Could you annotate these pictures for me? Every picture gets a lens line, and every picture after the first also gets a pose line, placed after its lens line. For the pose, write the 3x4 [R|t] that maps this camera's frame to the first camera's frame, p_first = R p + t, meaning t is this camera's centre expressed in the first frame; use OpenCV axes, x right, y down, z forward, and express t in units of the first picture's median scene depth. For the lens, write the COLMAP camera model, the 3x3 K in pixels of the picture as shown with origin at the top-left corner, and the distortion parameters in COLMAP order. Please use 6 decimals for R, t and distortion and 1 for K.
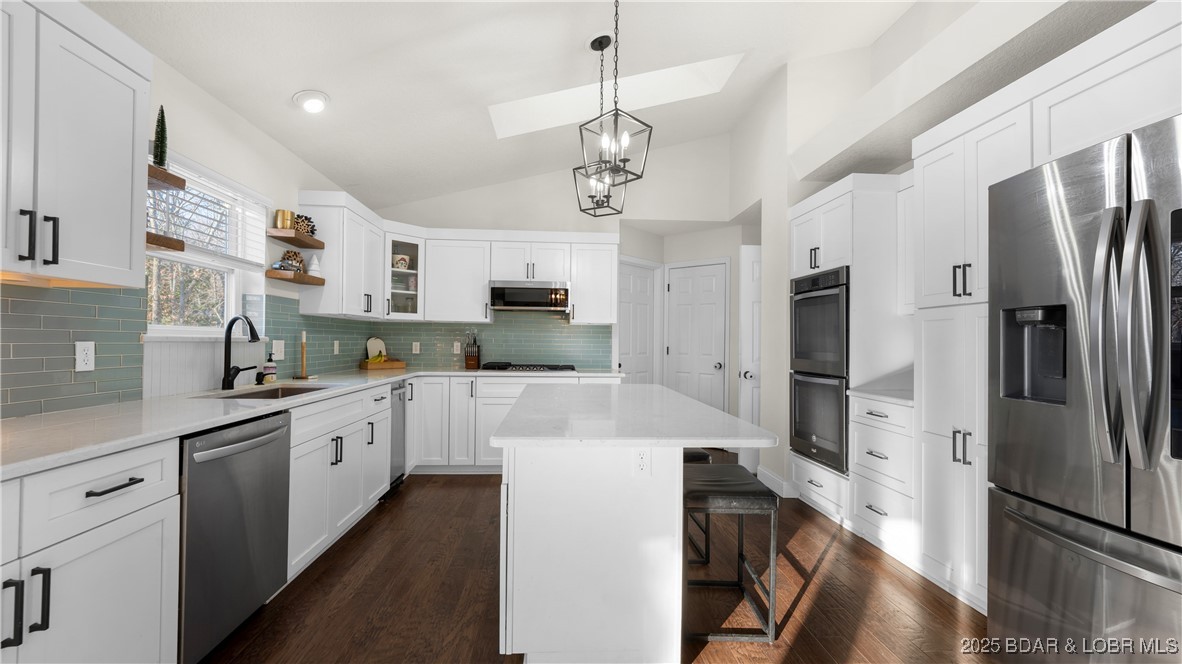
lens RADIAL K [[493.5, 0, 582.7], [0, 493.5, 335.5], [0, 0, 1]] dist [-0.000361, 0.000272]
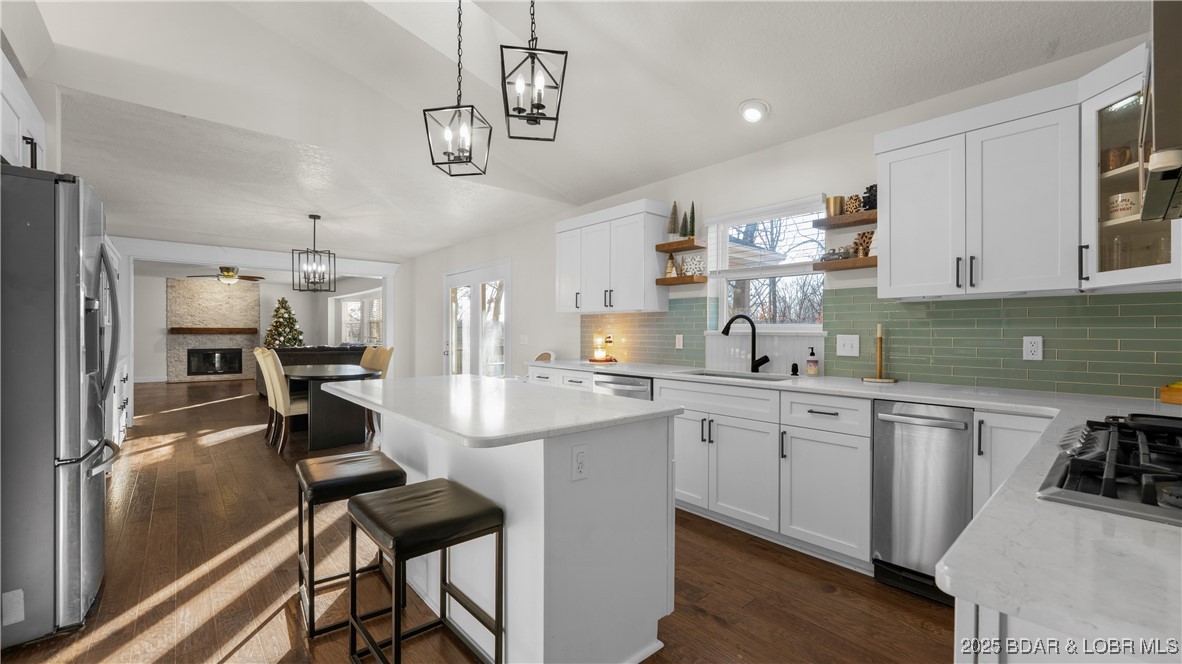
lens RADIAL K [[476.2, 0, 579.9], [0, 476.2, 339.0], [0, 0, 1]] dist [-0.000937, -0.000119]
pose [[-0.793243, 0.006926, -0.608866, 0.389961], [0.003618, 0.999971, 0.006661, 0.011671], [0.608895, 0.003081, -0.793245, 1.660578]]
